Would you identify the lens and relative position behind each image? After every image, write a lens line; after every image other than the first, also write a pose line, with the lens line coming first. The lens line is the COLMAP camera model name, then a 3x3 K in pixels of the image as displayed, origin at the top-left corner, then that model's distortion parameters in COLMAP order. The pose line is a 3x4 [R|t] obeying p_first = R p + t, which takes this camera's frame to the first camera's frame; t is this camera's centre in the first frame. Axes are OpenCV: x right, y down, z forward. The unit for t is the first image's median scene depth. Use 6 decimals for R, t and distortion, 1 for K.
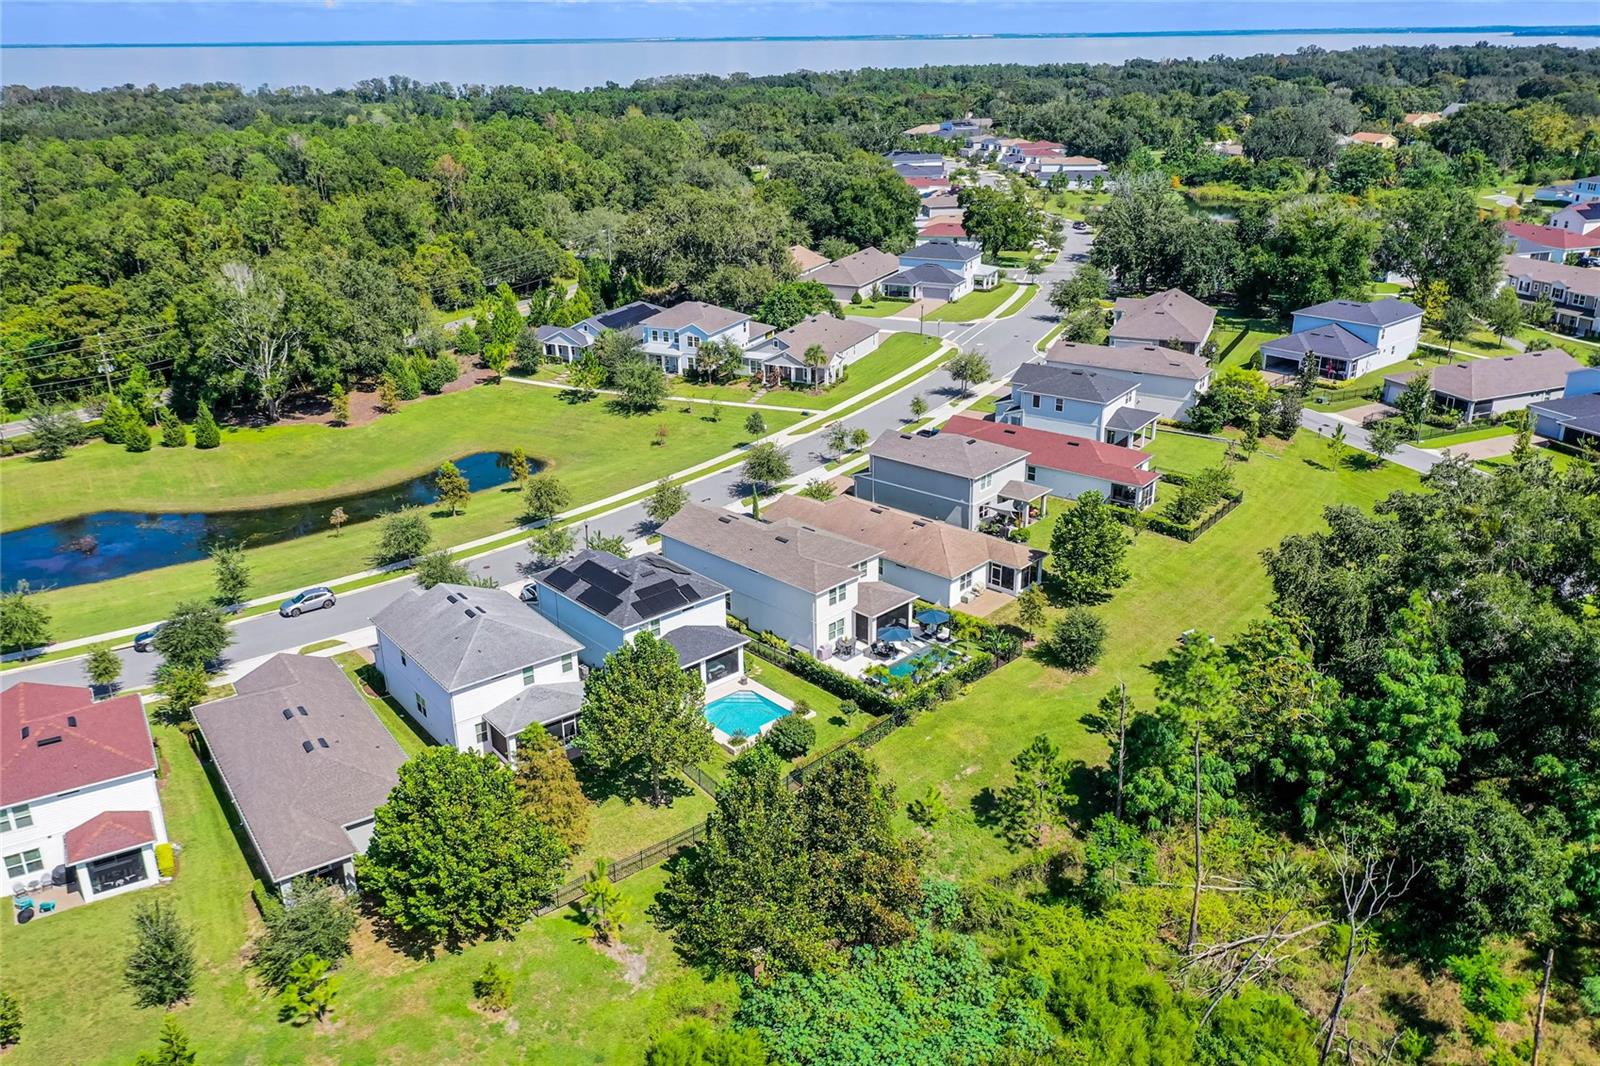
lens RADIAL K [[1253.8, 0, 797.6], [0, 1253.8, 535.0], [0, 0, 1]] dist [0.013023, -0.005167]
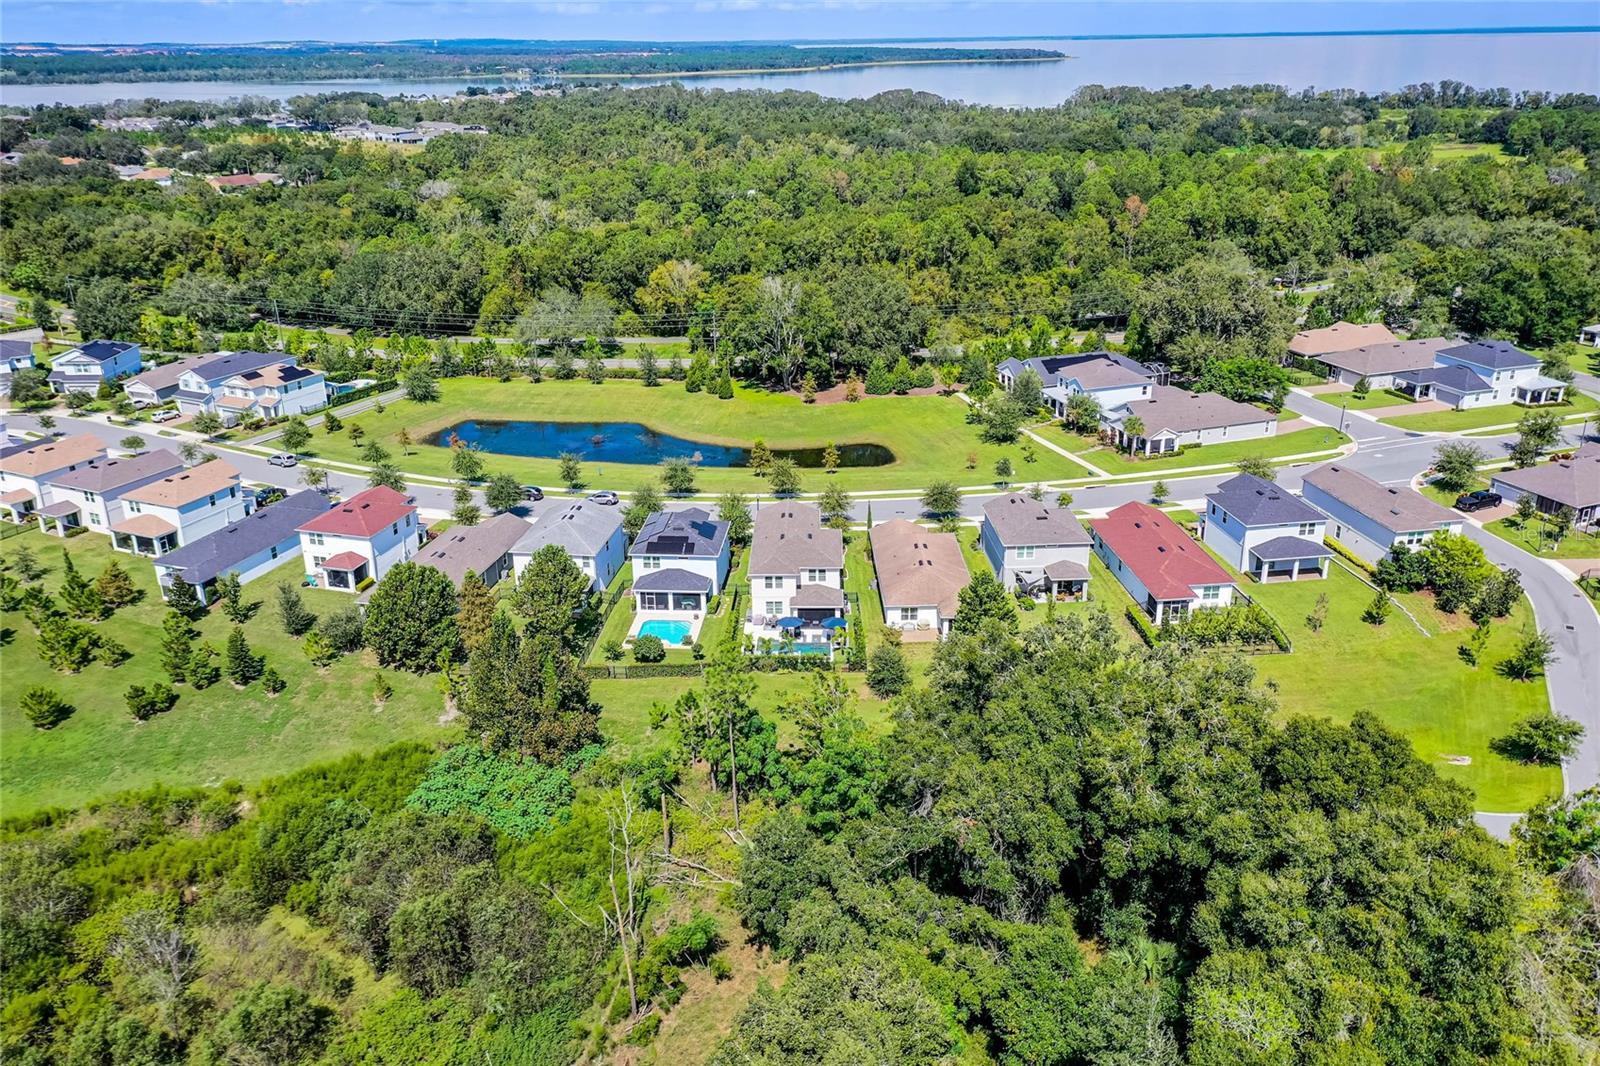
lens RADIAL K [[1253.8, 0, 797.6], [0, 1253.8, 535.0], [0, 0, 1]] dist [0.013023, -0.005167]
pose [[0.686808, 0.269423, -0.675061, 0.577950], [-0.263280, 0.957907, 0.114448, -0.099672], [0.677480, 0.099126, 0.728831, 0.008510]]
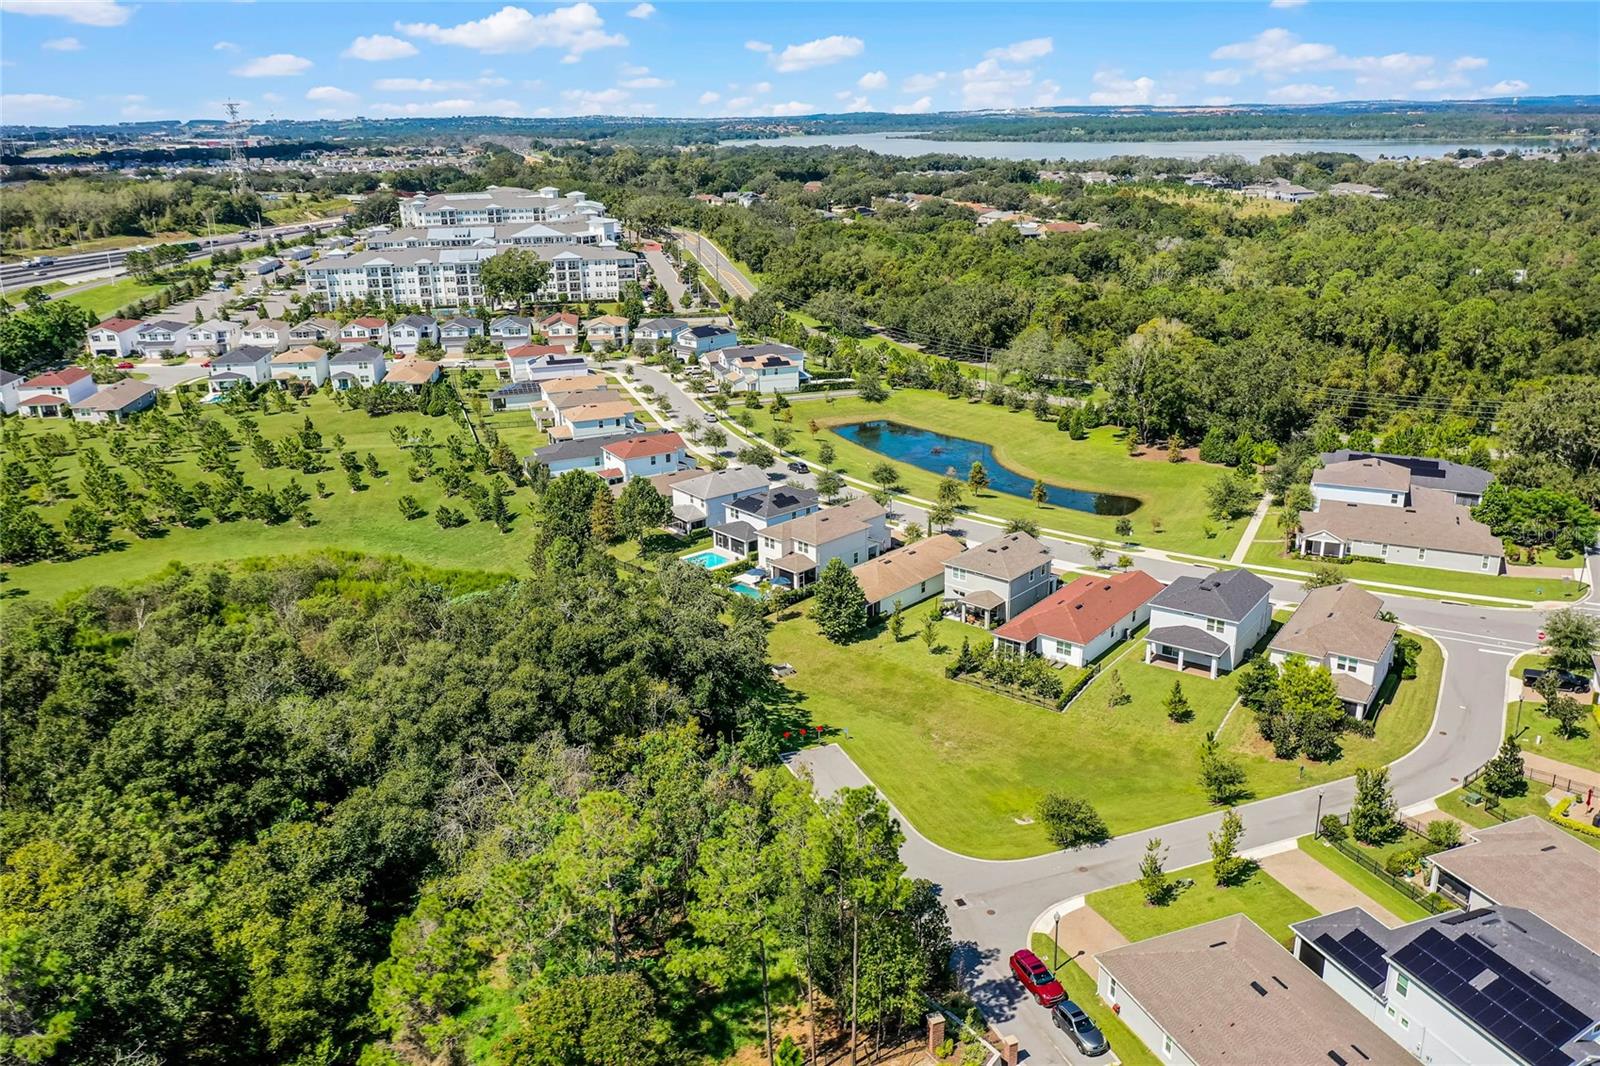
lens RADIAL K [[1253.8, 0, 797.6], [0, 1253.8, 535.0], [0, 0, 1]] dist [0.013023, -0.005167]
pose [[-0.016385, 0.327856, -0.944585, 1.006382], [-0.352493, 0.882164, 0.312305, -0.312926], [0.935671, 0.338077, 0.101113, 0.515416]]
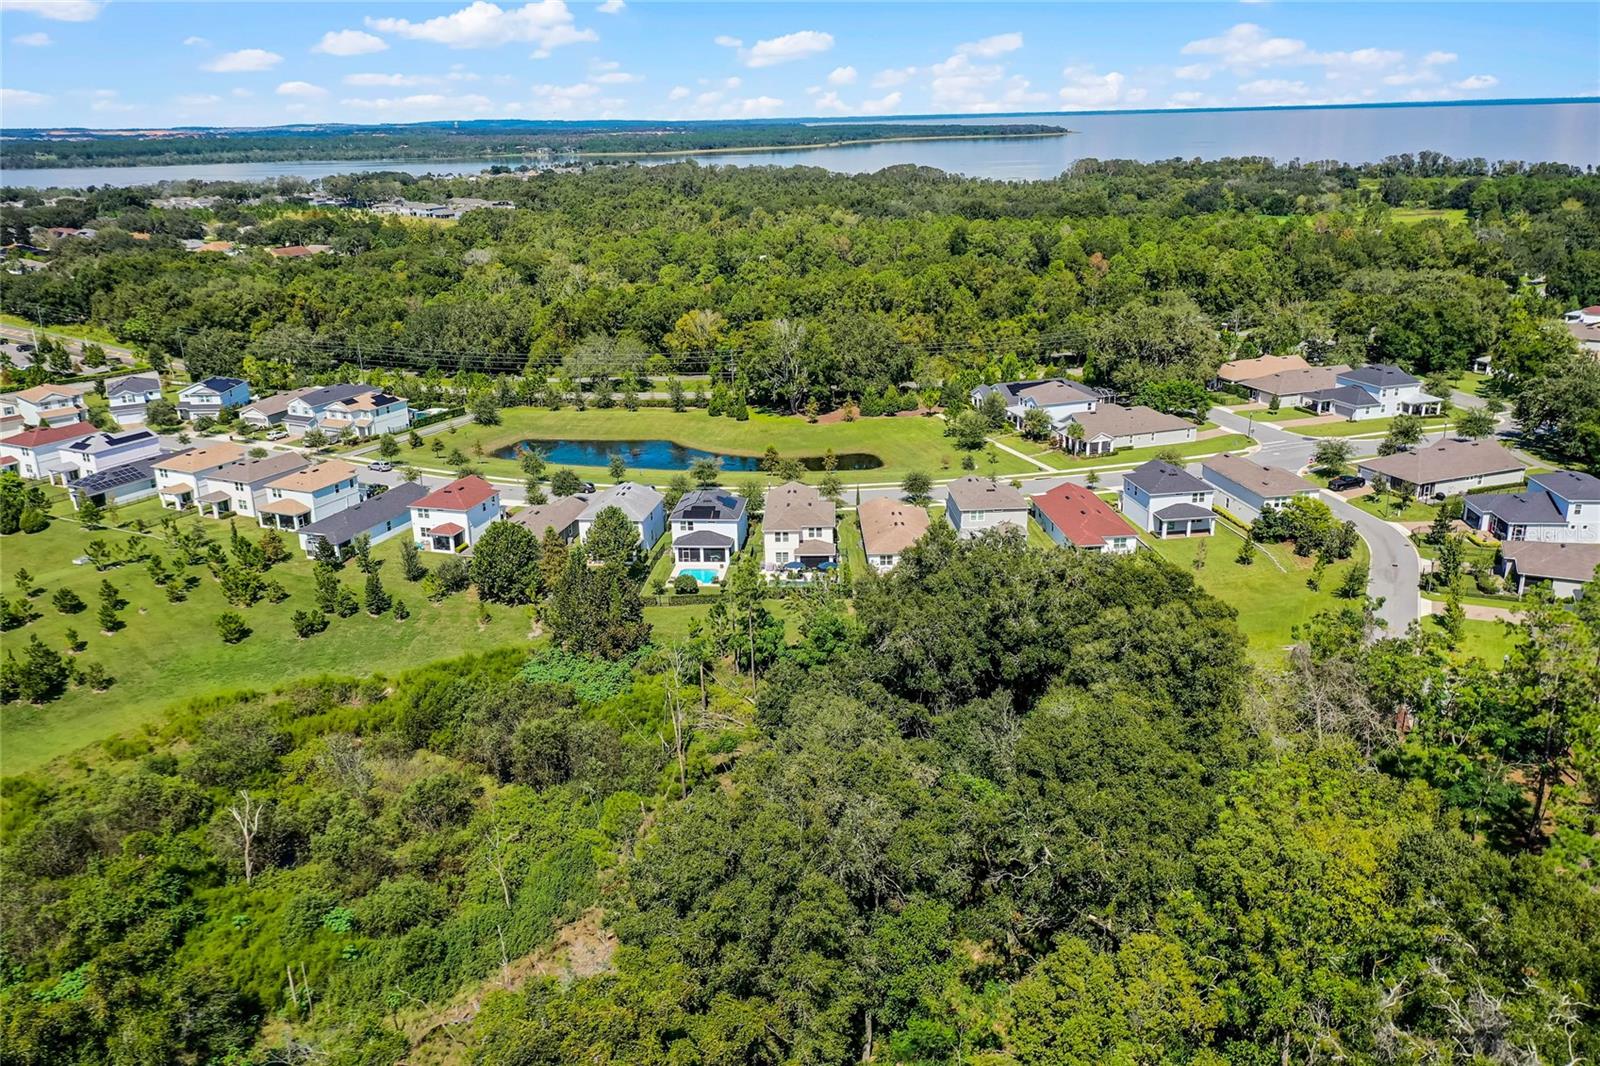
lens RADIAL K [[1253.8, 0, 797.6], [0, 1253.8, 535.0], [0, 0, 1]] dist [0.013023, -0.005167]
pose [[0.681194, 0.227969, -0.695704, 0.771516], [-0.256763, 0.964314, 0.064579, -0.045593], [0.685599, 0.134641, 0.715420, -0.153911]]
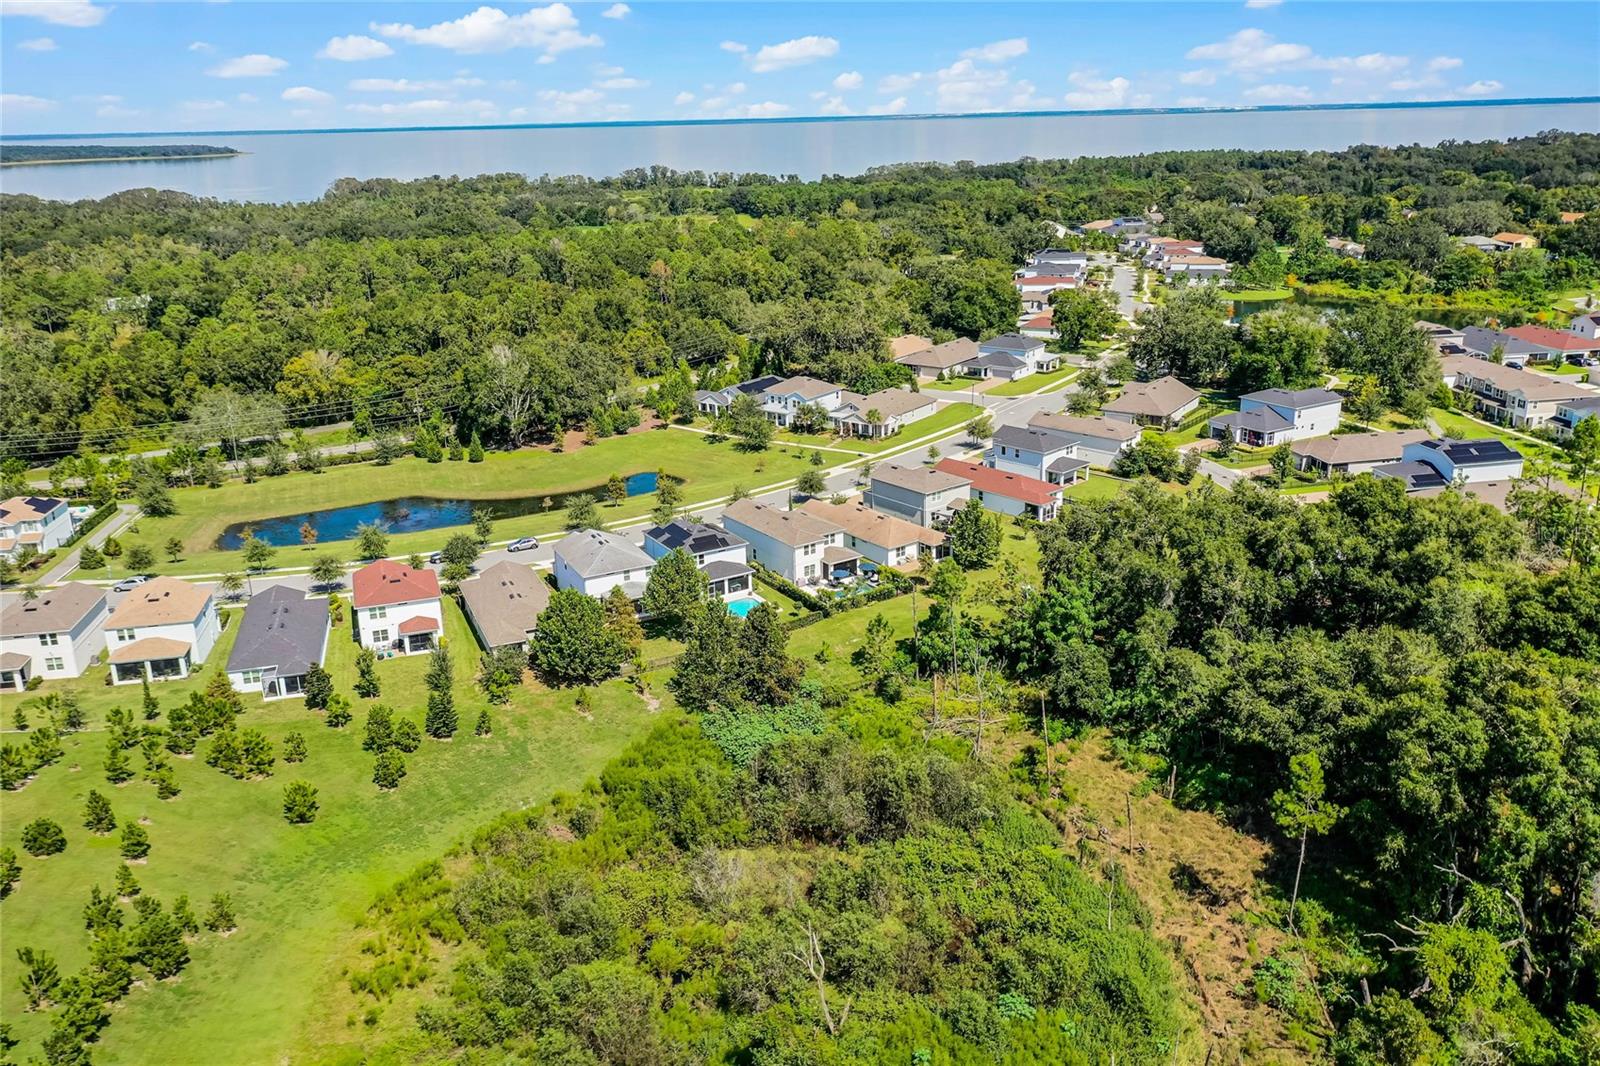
lens RADIAL K [[1253.8, 0, 797.6], [0, 1253.8, 535.0], [0, 0, 1]] dist [0.013023, -0.005167]
pose [[0.981522, 0.049847, -0.184741, 0.200772], [-0.059586, 0.997090, -0.047545, 0.066710], [0.181834, 0.057675, 0.981636, -0.421502]]
